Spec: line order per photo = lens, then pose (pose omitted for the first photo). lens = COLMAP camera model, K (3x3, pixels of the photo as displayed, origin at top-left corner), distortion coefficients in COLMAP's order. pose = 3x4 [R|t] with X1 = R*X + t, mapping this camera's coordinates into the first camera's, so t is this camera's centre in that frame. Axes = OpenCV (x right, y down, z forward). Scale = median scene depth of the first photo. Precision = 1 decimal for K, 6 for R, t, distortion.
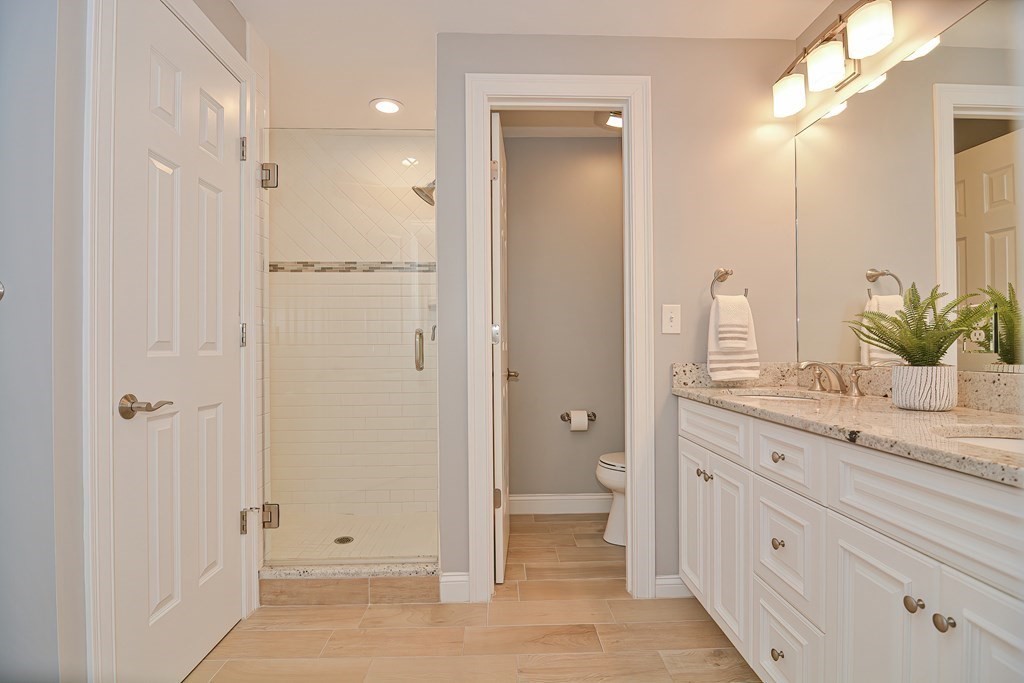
lens RADIAL K [[493.2, 0, 514.1], [0, 493.2, 346.4], [0, 0, 1]] dist [0.000021, -0.016713]
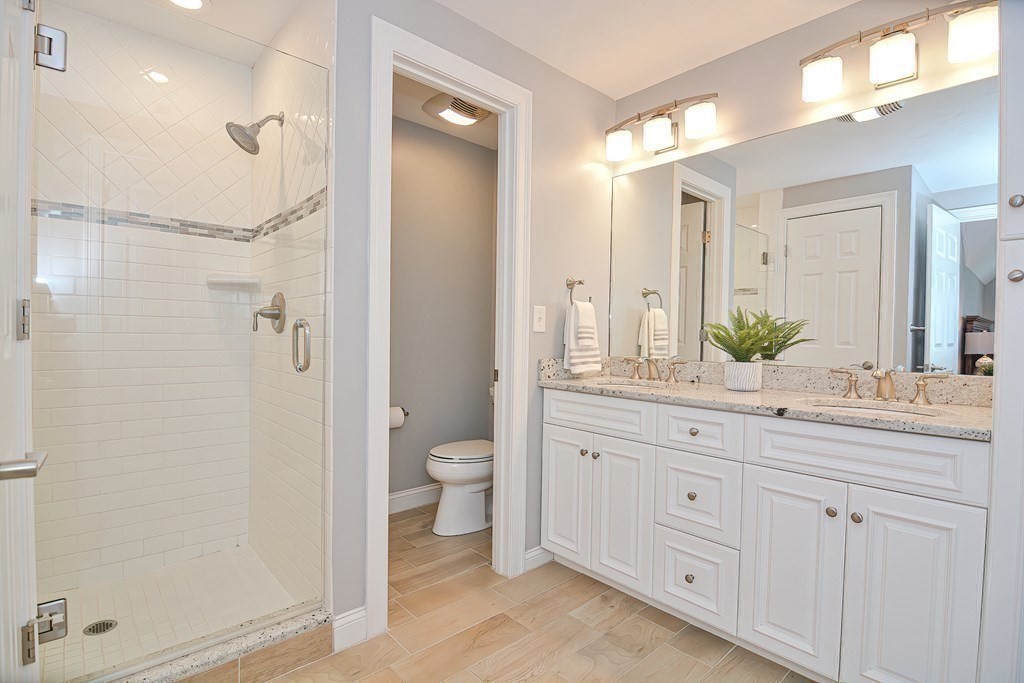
lens RADIAL K [[493.2, 0, 514.1], [0, 493.2, 346.4], [0, 0, 1]] dist [0.000021, -0.016713]
pose [[0.759167, 0.003419, 0.650887, -0.459224], [-0.021538, 0.999571, 0.019870, -0.015046], [-0.650540, -0.029104, 0.758914, 0.197430]]
